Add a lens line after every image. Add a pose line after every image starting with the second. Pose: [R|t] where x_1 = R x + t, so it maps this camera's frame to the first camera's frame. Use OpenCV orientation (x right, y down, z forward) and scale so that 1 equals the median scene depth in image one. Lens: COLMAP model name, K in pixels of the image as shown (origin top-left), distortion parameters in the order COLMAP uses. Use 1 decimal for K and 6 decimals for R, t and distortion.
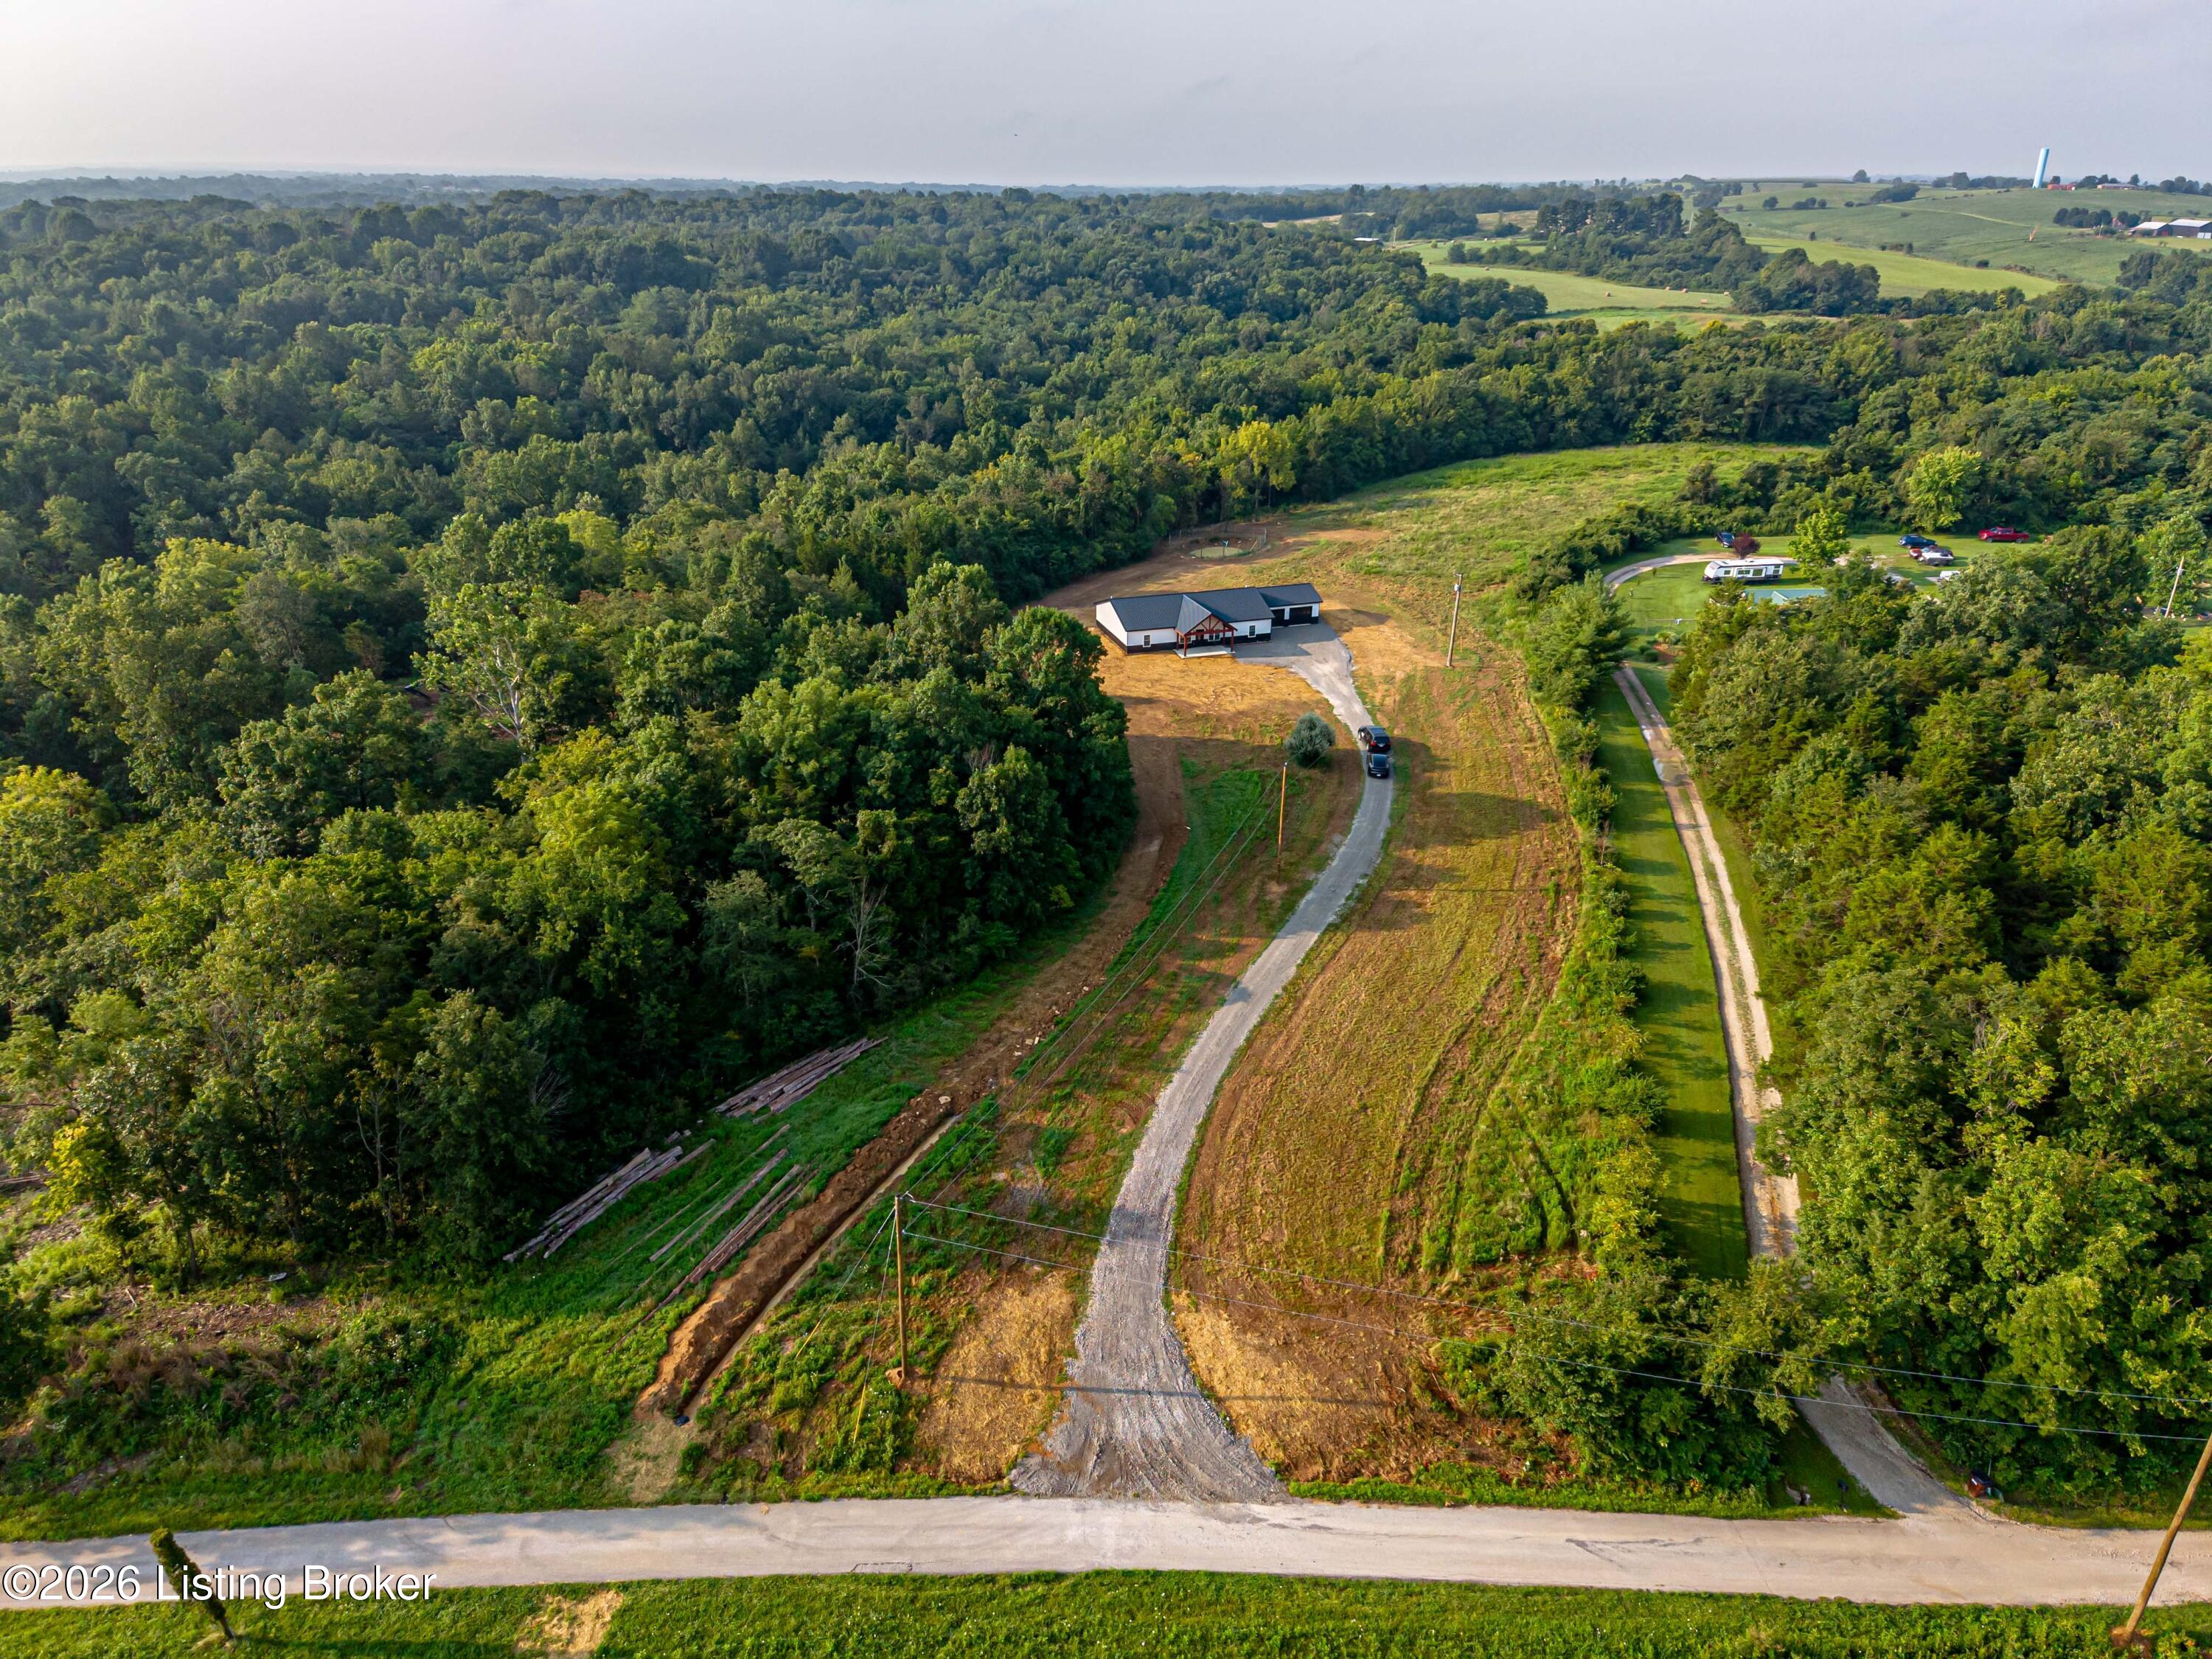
lens RADIAL K [[1428.1, 0, 1106.0], [0, 1428.1, 829.5], [0, 0, 1]] dist [0.201292, -0.209250]
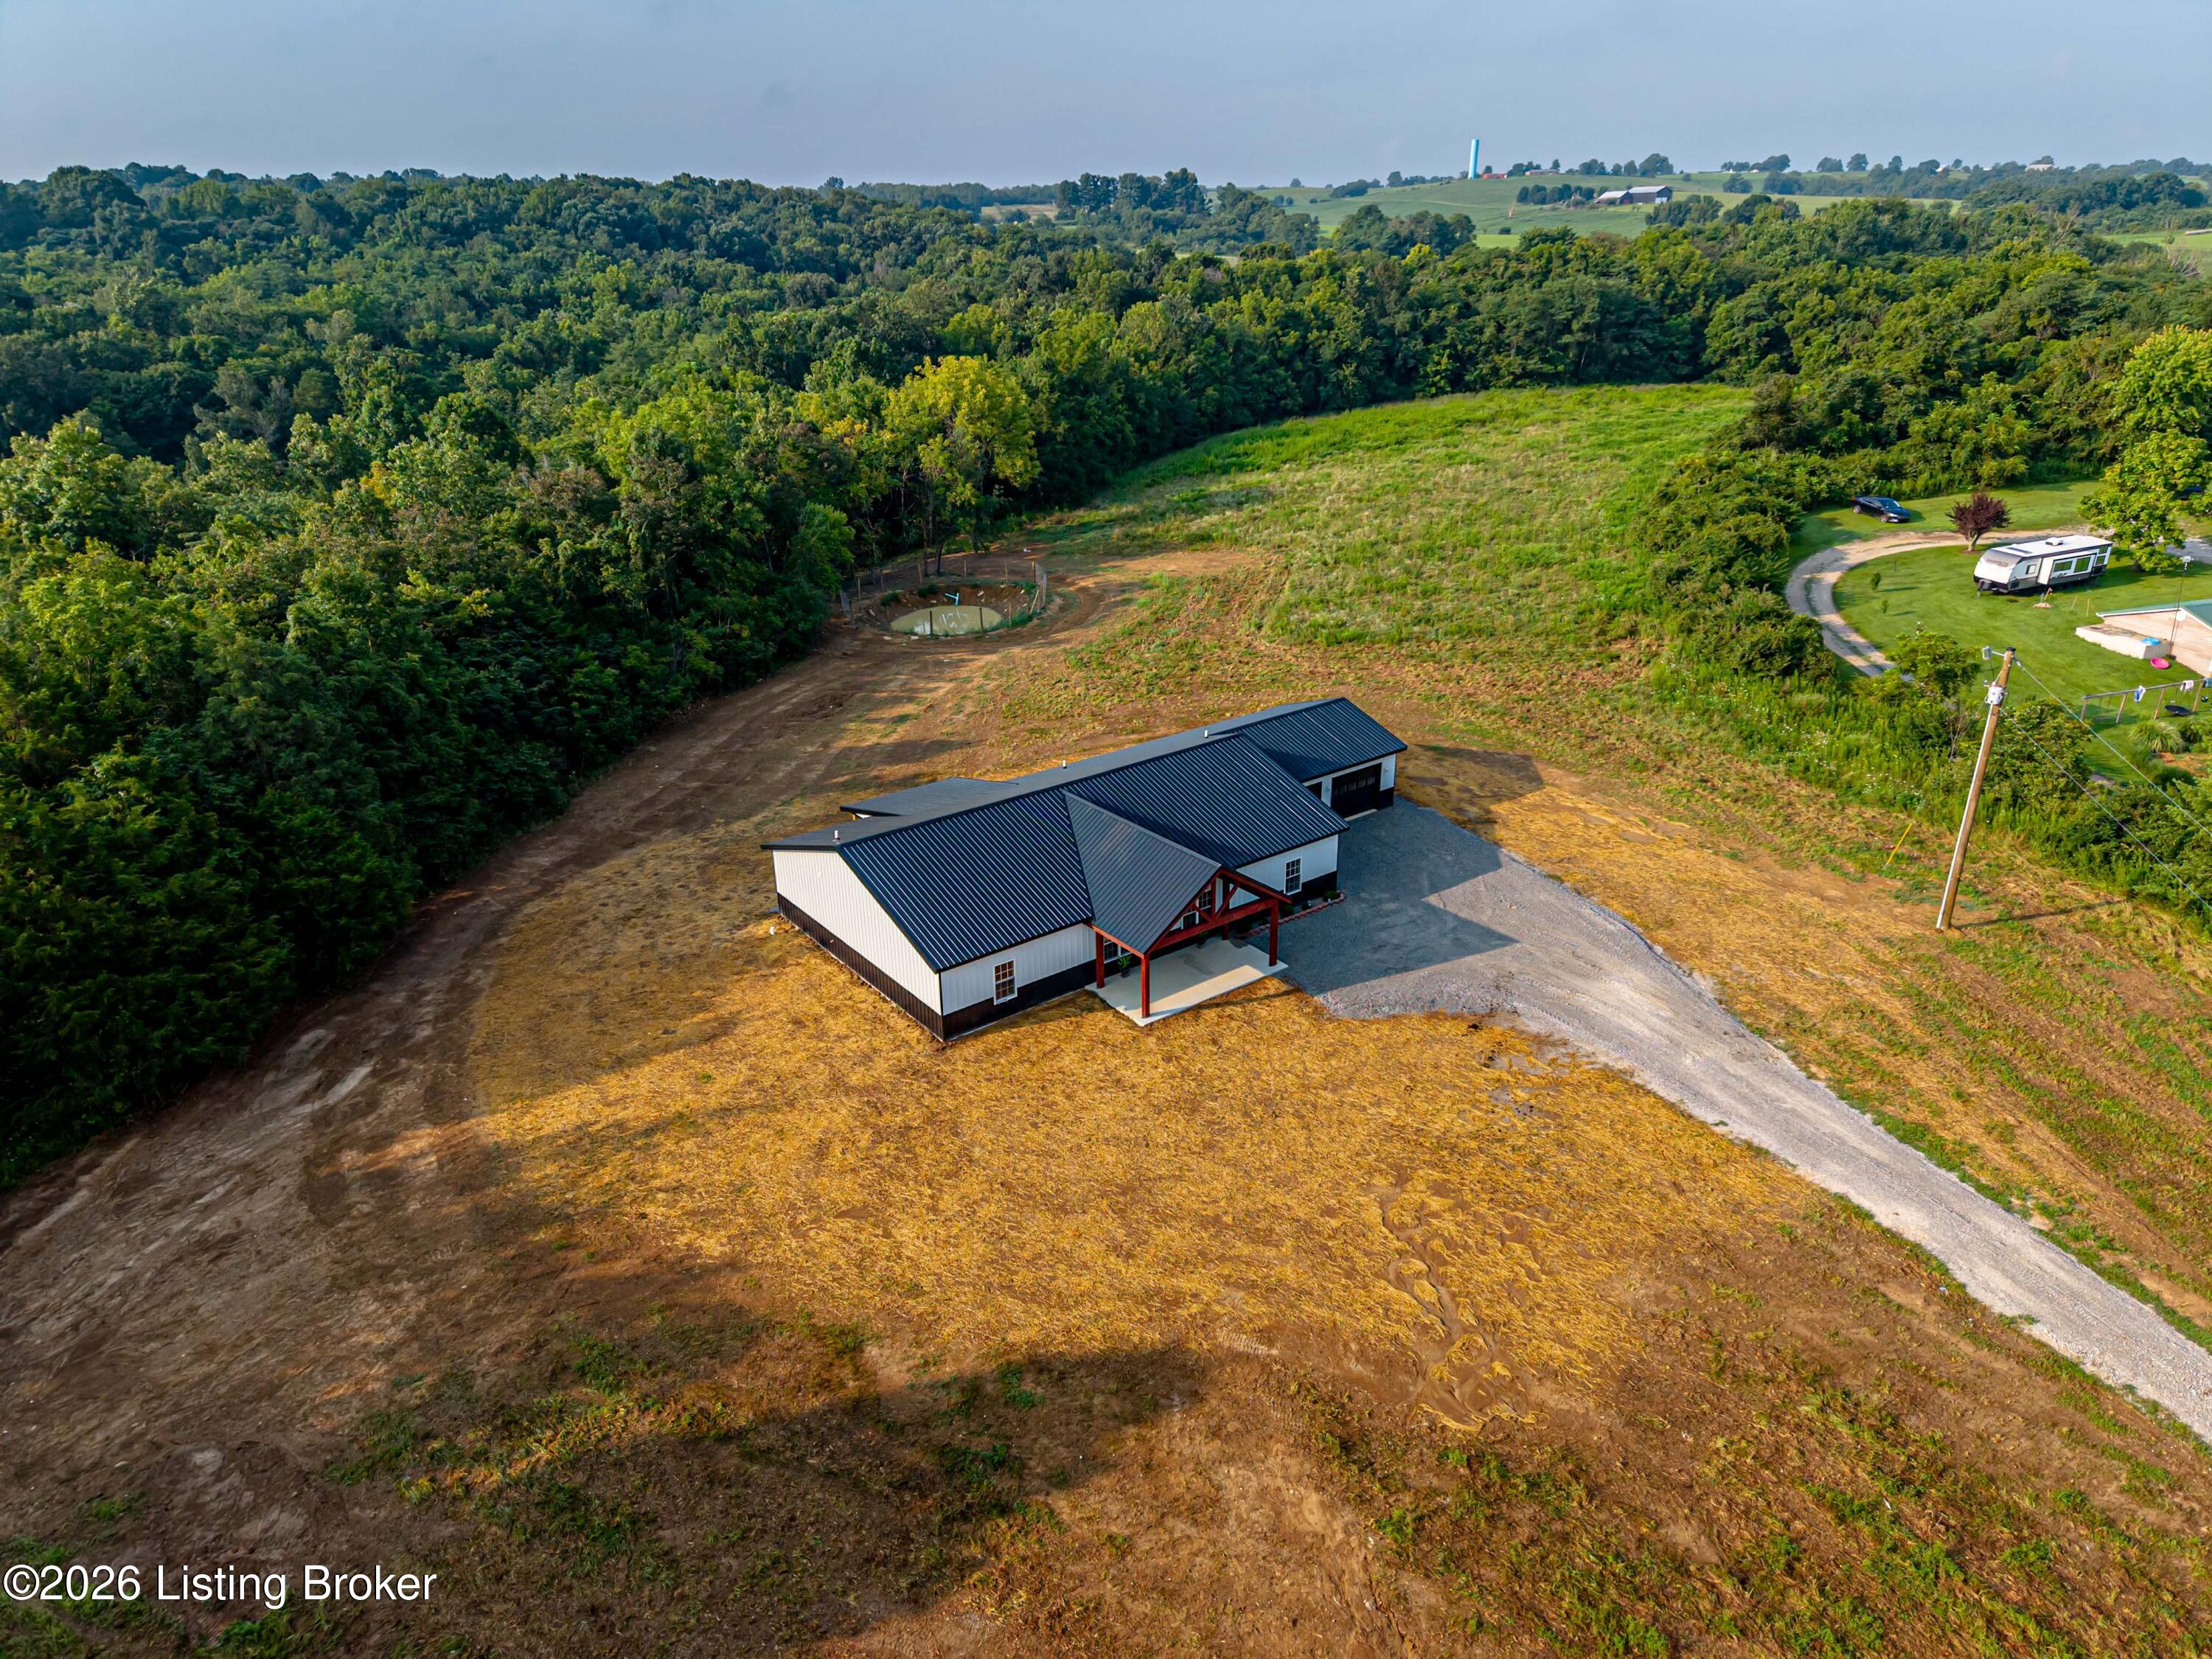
lens RADIAL K [[1432.1, 0, 1114.4], [0, 1432.1, 832.3], [0, 0, 1]] dist [0.234636, -0.264480]
pose [[0.941794, -0.146634, 0.302527, -0.018638], [0.151222, 0.988465, 0.008339, -0.089692], [-0.300260, 0.037896, 0.953104, 0.402192]]
